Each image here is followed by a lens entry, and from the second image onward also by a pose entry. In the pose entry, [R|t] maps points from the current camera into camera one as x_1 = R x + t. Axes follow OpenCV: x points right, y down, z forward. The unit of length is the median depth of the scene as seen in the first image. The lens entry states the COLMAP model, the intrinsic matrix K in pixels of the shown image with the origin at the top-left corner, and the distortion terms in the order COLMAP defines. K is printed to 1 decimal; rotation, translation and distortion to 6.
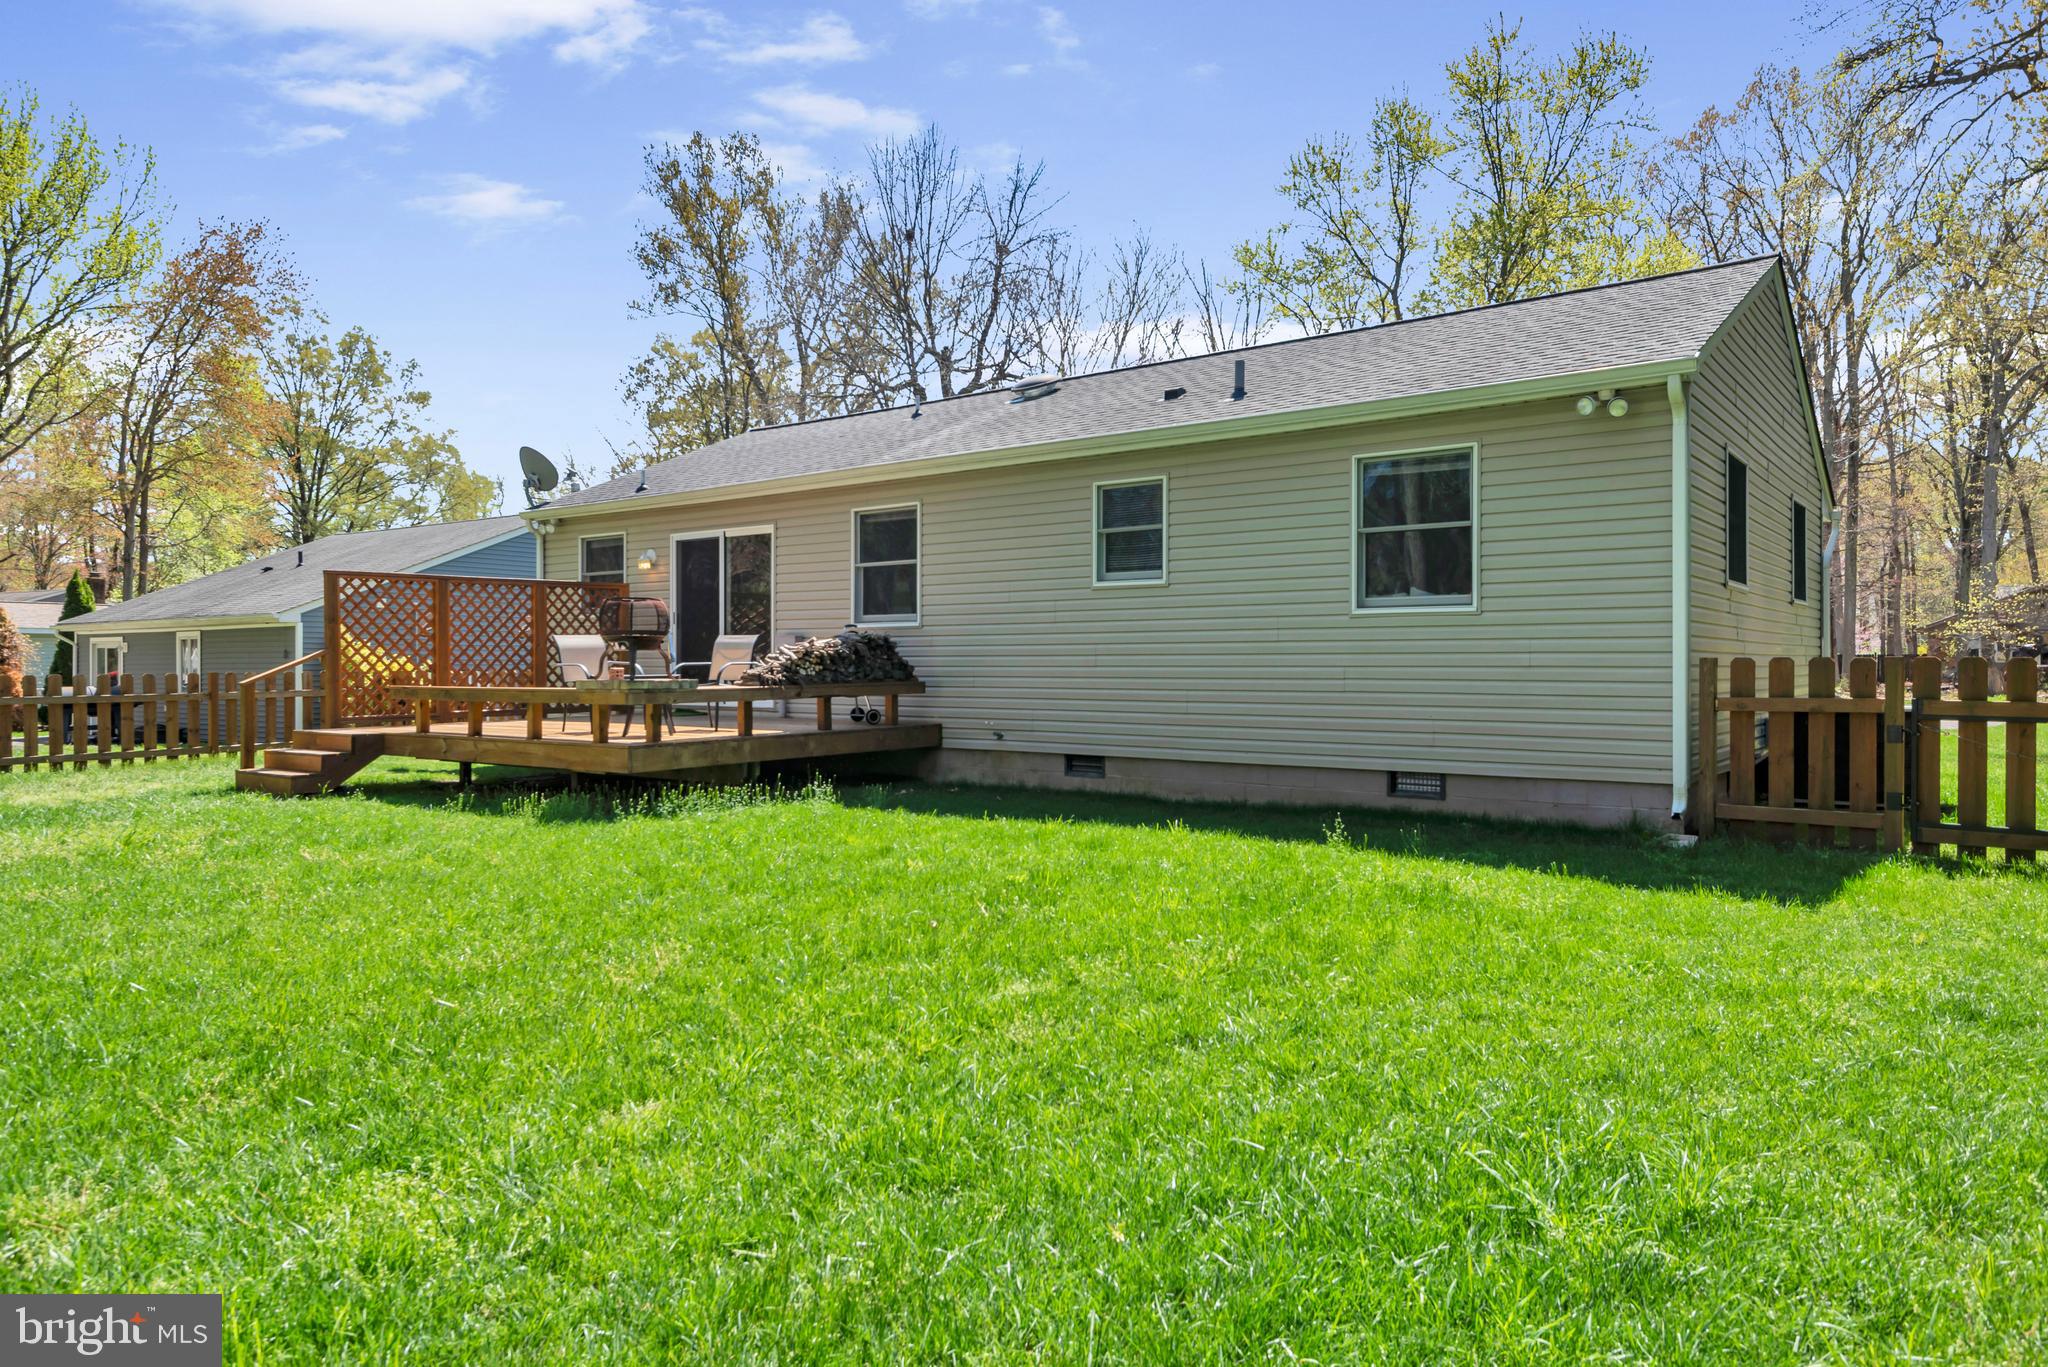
lens RADIAL K [[1337.9, 0, 1022.3], [0, 1337.9, 679.6], [0, 0, 1]] dist [0.010675, 0.000657]
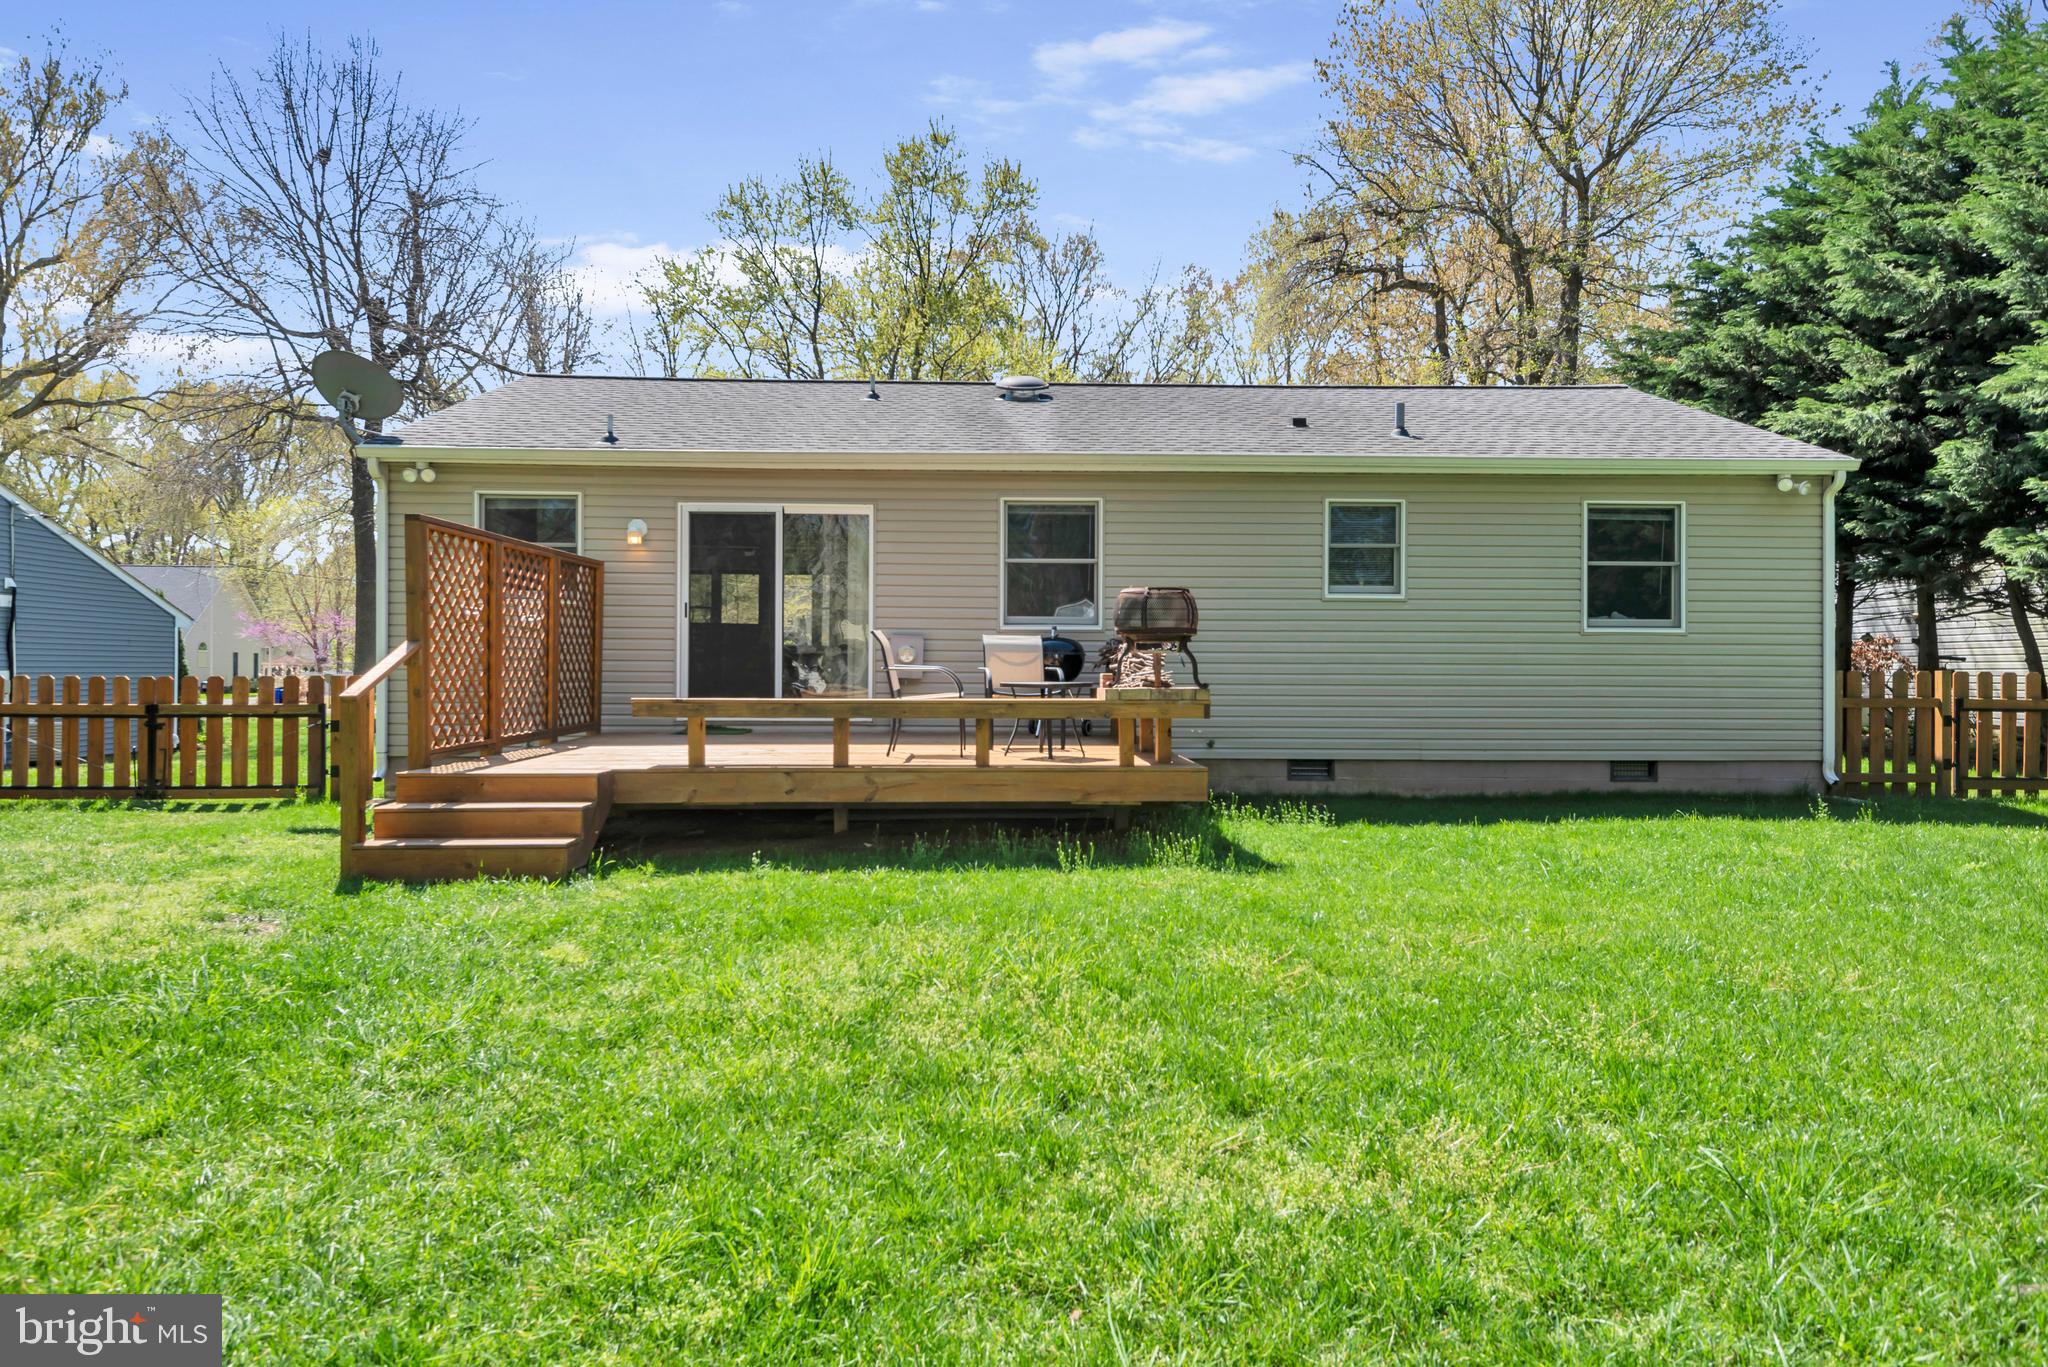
lens RADIAL K [[1196.8, 0, 1023.5], [0, 1196.8, 682.1], [0, 0, 1]] dist [0.013755, 0.000016]
pose [[0.759615, -0.000109, 0.650373, -0.752514], [0.002540, 0.999993, -0.002799, -0.001942], [-0.650368, 0.003779, 0.759610, 0.454688]]
